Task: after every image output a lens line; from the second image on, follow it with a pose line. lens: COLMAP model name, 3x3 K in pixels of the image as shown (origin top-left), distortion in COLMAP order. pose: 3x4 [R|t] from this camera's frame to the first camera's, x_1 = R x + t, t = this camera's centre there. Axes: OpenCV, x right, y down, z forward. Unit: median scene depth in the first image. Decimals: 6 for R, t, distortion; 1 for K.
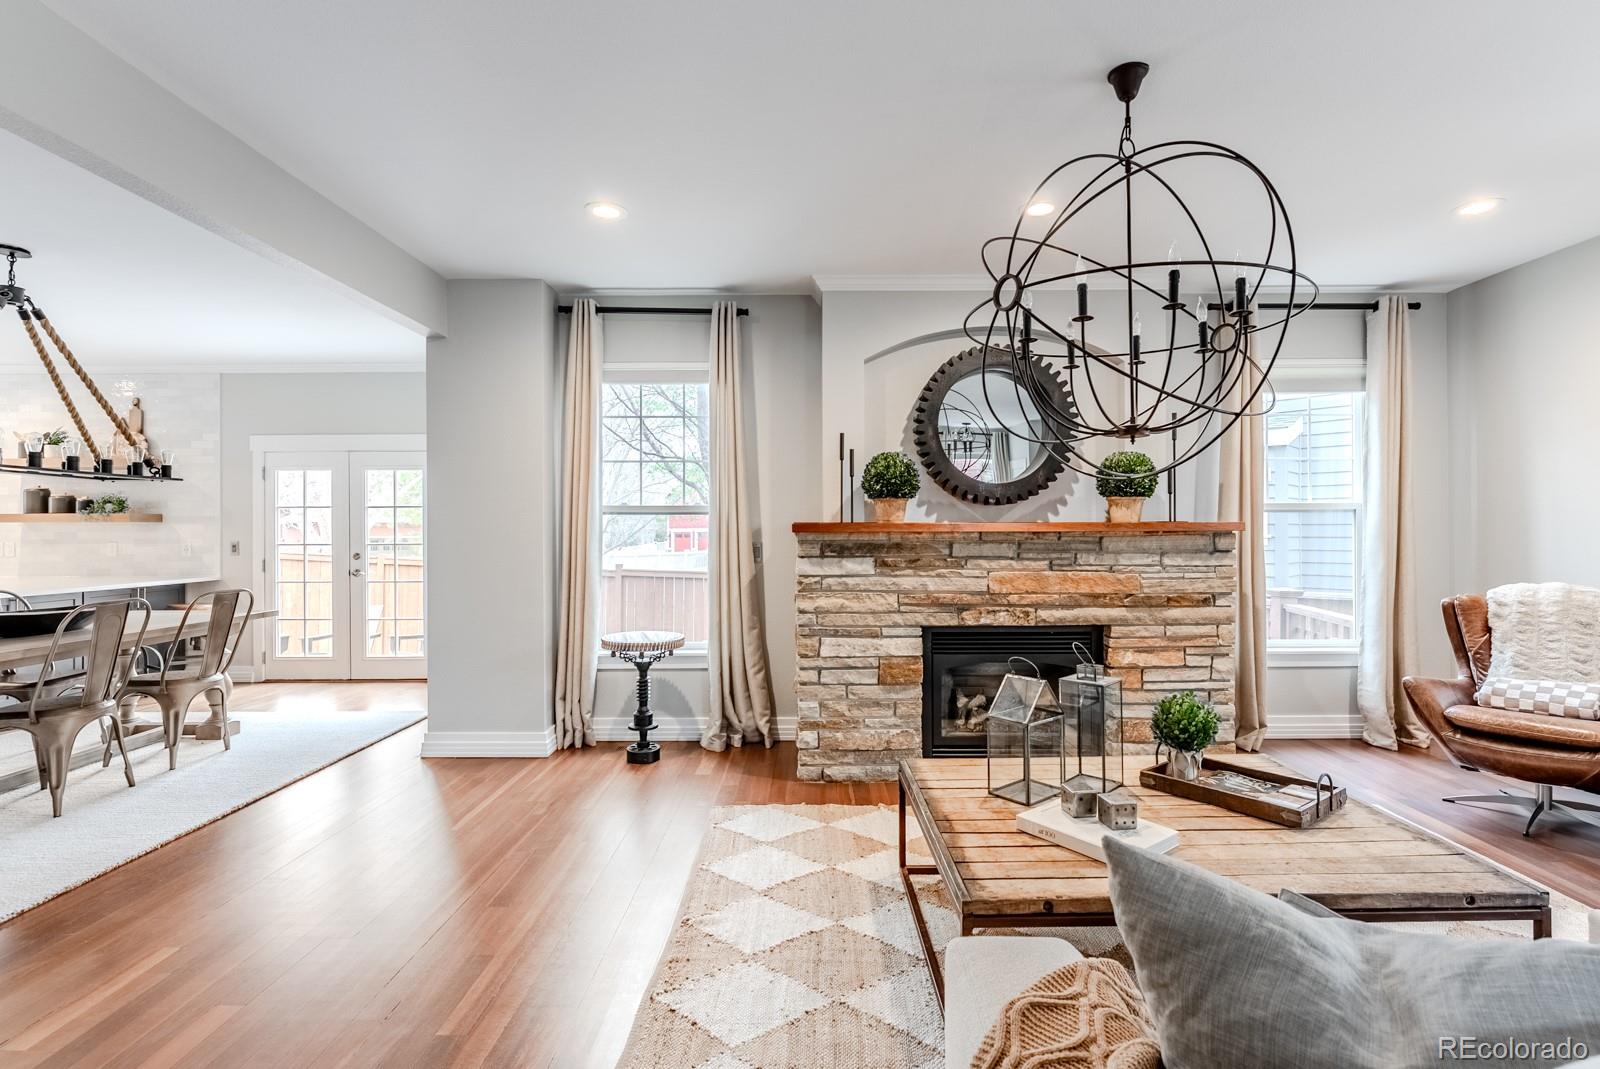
lens RADIAL K [[758.4, 0, 807.0], [0, 758.4, 530.7], [0, 0, 1]] dist [0.000251, -0.000361]
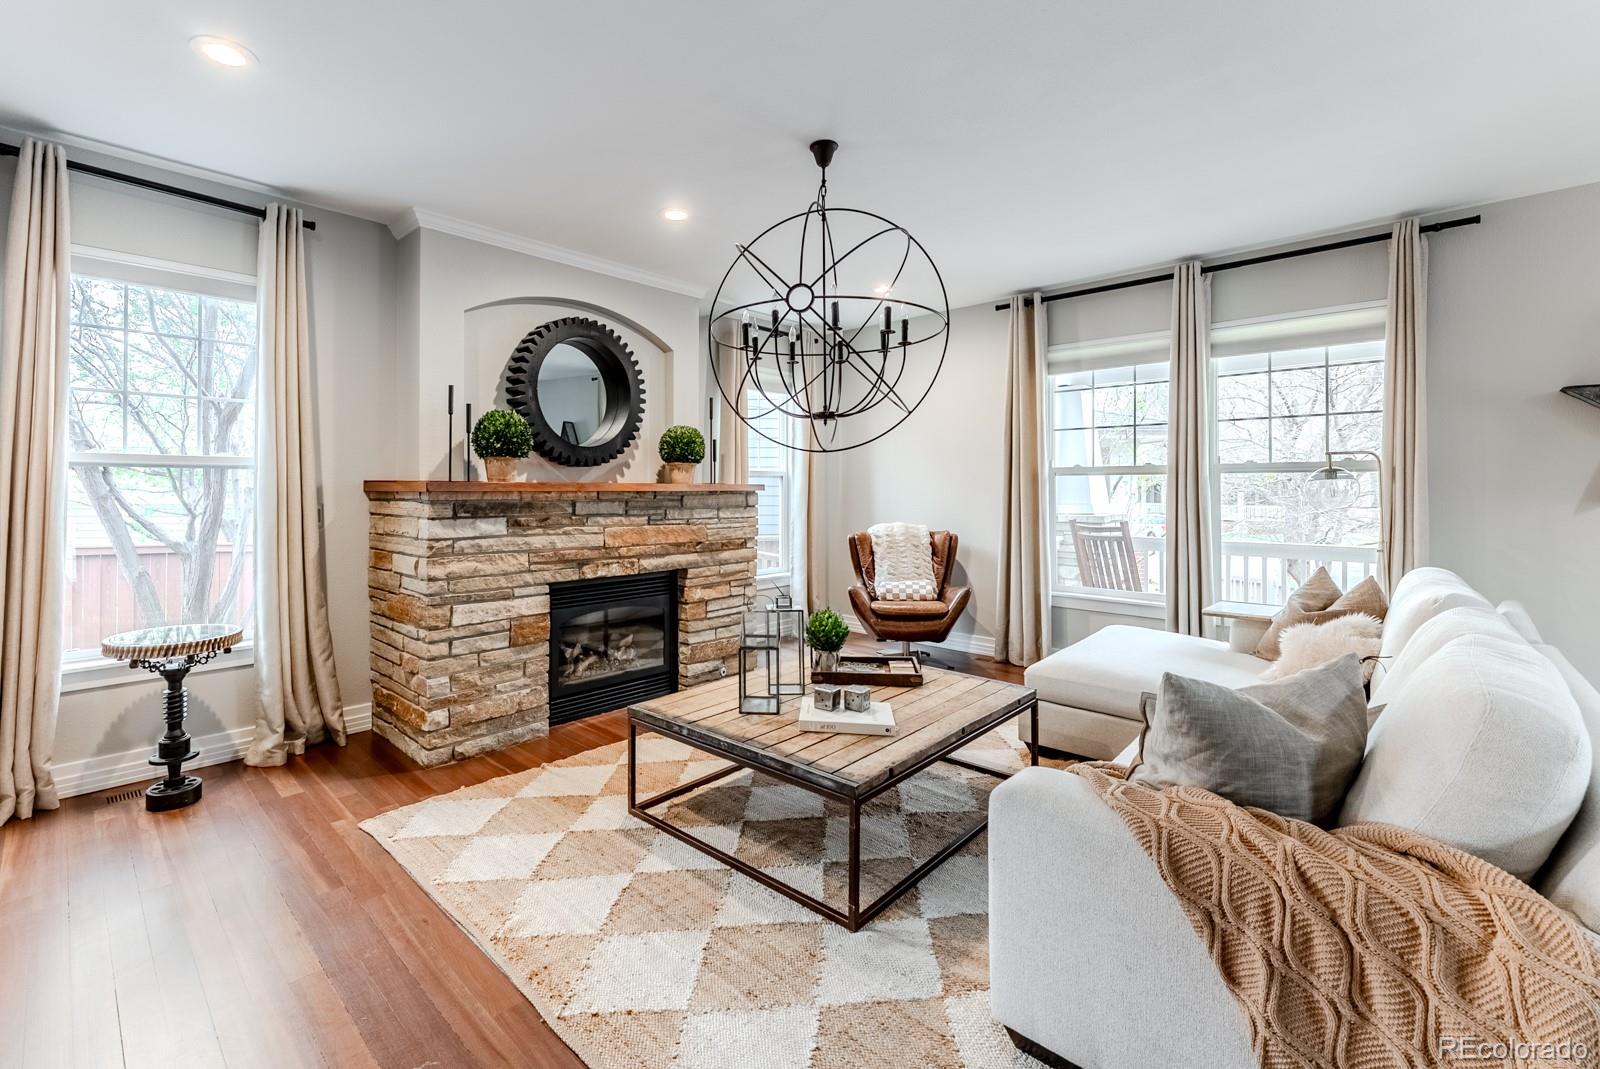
lens RADIAL K [[705.3, 0, 748.6], [0, 705.3, 485.8], [0, 0, 1]] dist [-0.002761, -0.000502]
pose [[0.701266, 0.007320, 0.712862, -0.339561], [-0.002224, 0.999965, -0.008080, 0.001340], [-0.712896, 0.004080, 0.701257, 0.140665]]
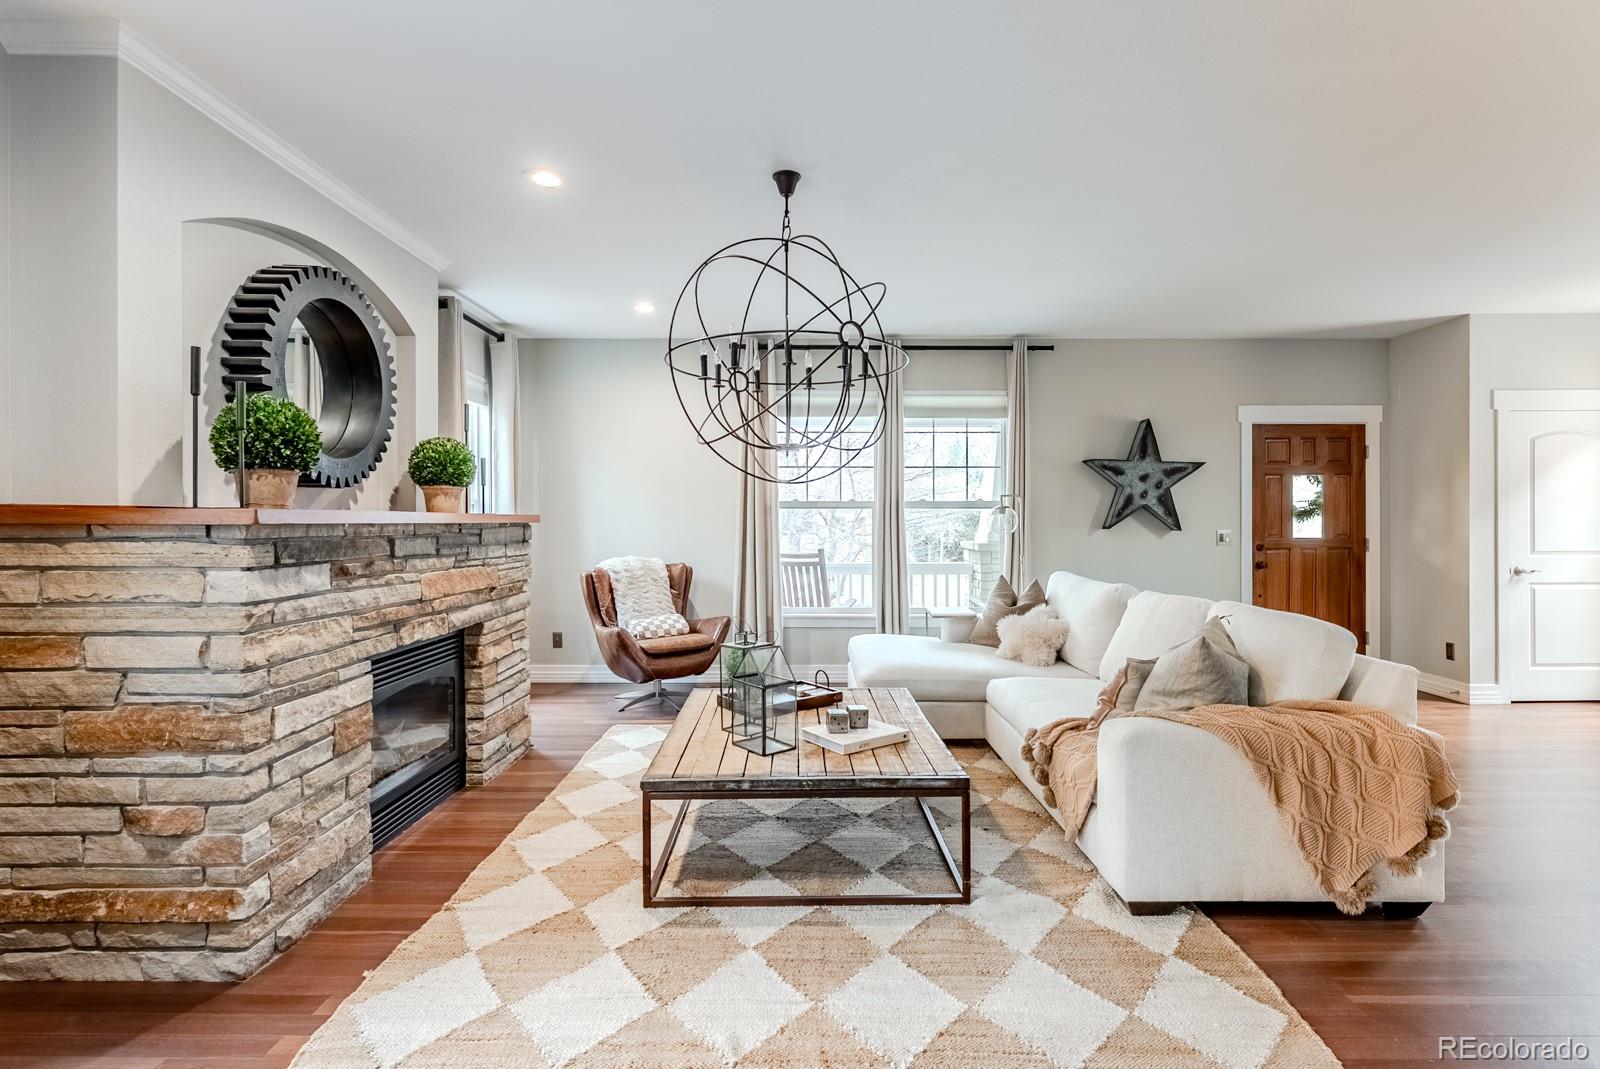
lens RADIAL K [[752.4, 0, 834.3], [0, 752.4, 524.3], [0, 0, 1]] dist [-0.002861, -0.000404]
pose [[-0.013542, -0.000405, 0.999908, -0.553900], [0.000767, 1.000000, 0.000415, 0.002240], [-0.999908, 0.000773, -0.013542, 0.578931]]
